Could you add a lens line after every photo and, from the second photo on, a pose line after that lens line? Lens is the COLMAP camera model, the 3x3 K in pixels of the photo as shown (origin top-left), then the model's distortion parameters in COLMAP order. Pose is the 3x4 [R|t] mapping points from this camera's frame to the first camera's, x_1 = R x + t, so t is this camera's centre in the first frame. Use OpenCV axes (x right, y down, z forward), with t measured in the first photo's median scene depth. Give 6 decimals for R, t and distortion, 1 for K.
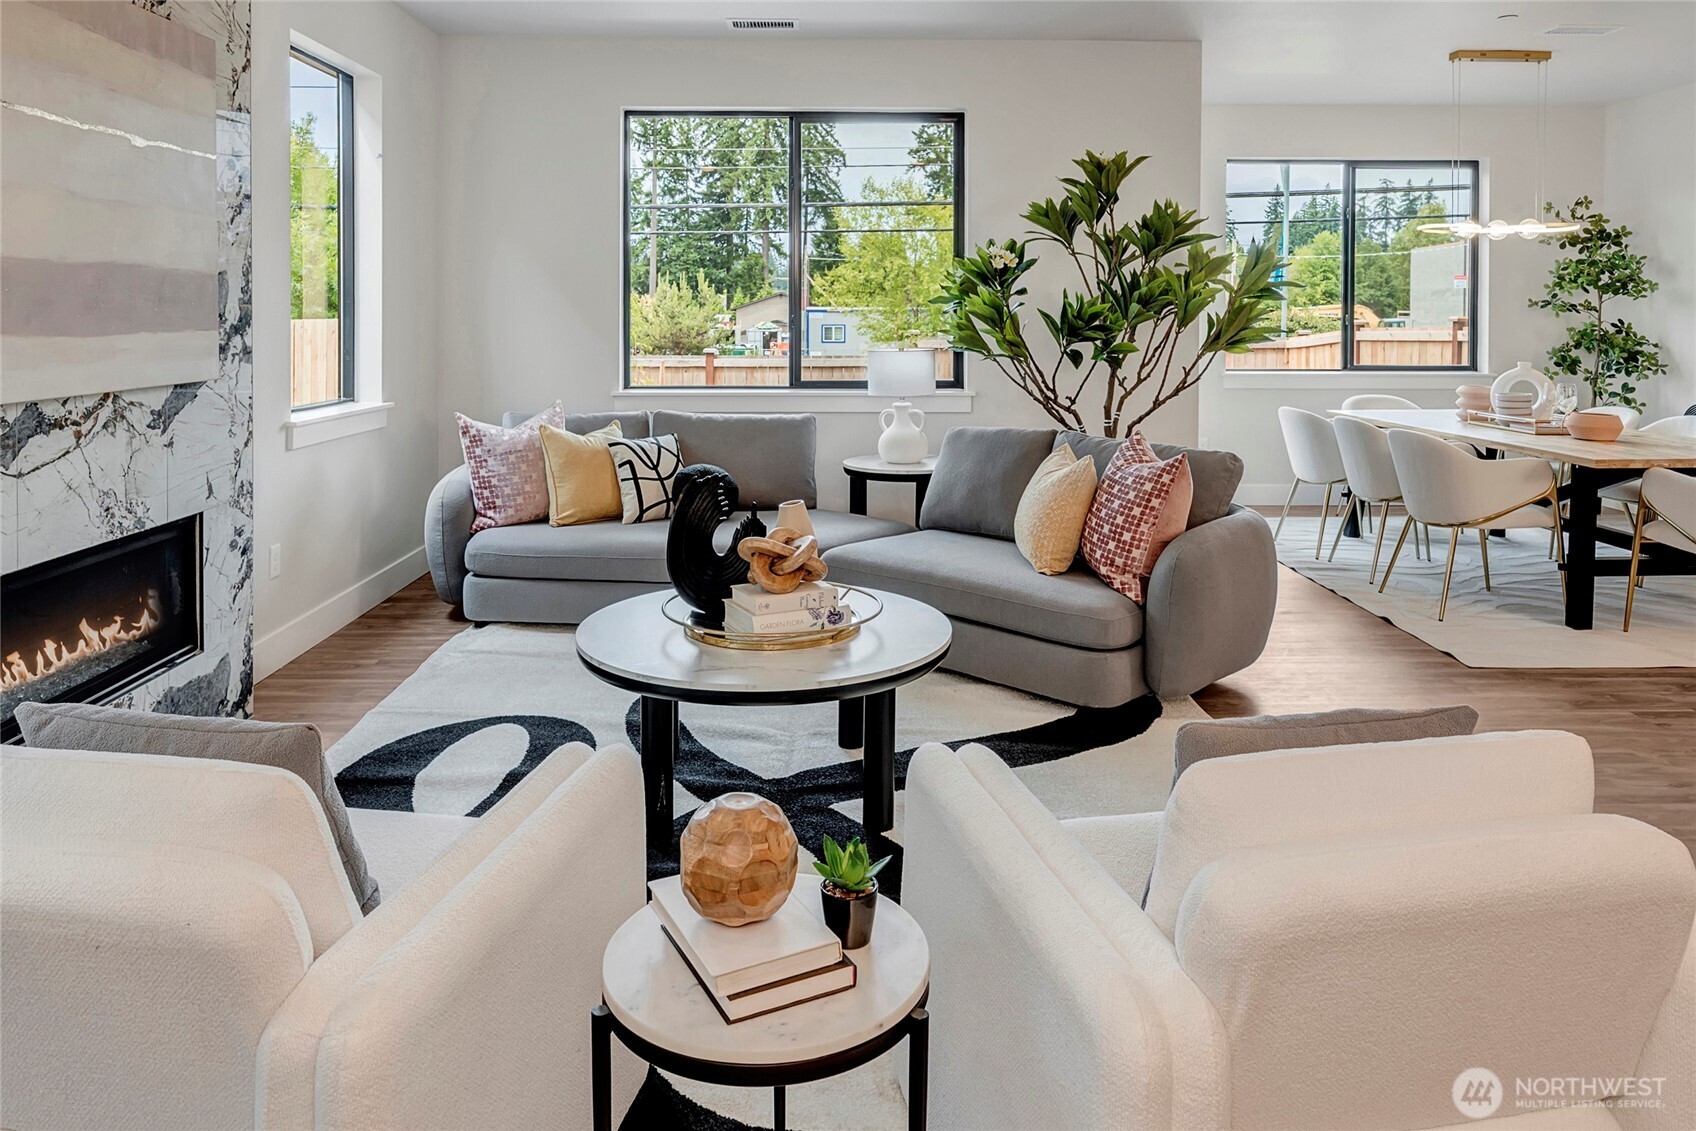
lens RADIAL K [[1162.0, 0, 846.0], [0, 1162.0, 330.5], [0, 0, 1]] dist [0.001979, 0.000550]
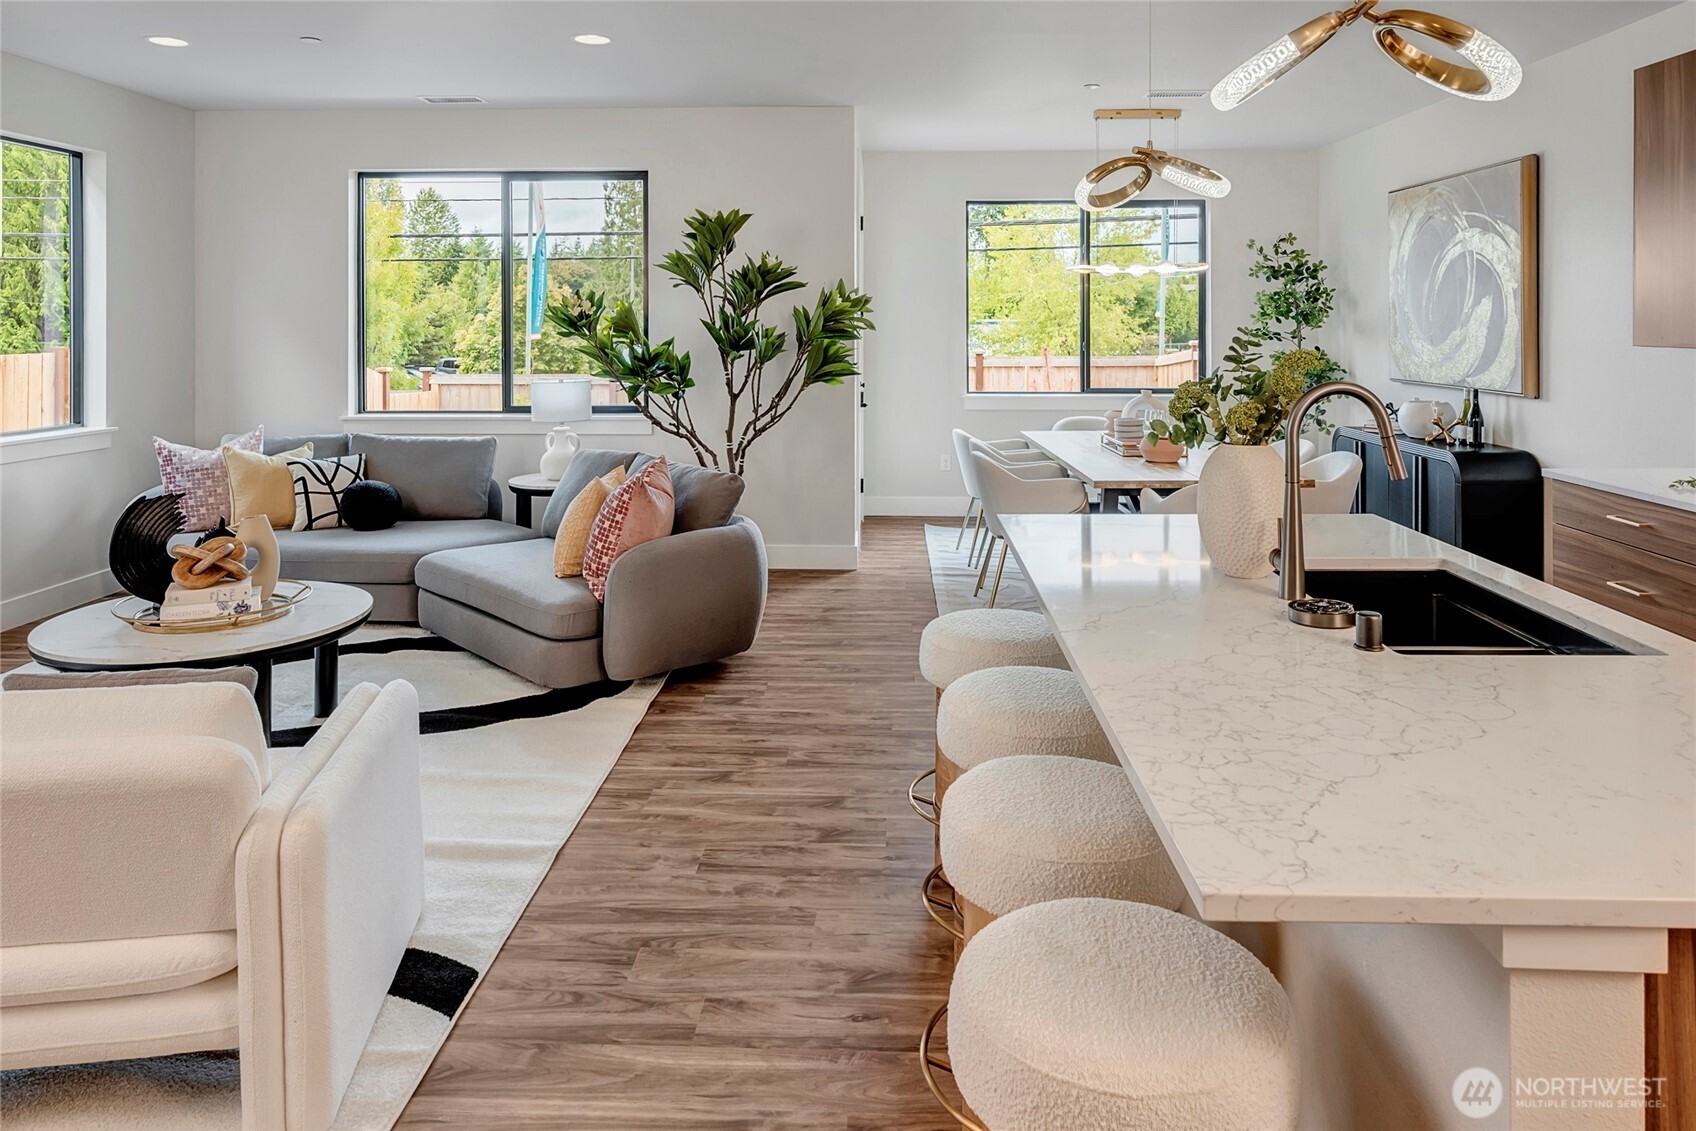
lens RADIAL K [[1130.6, 0, 851.5], [0, 1130.6, 332.9], [0, 0, 1]] dist [-0.002583, 0.000994]
pose [[0.998670, -0.002997, -0.051476, 0.428160], [0.002657, 0.999974, -0.006662, -0.024826], [0.051494, 0.006517, 0.998652, -0.111988]]
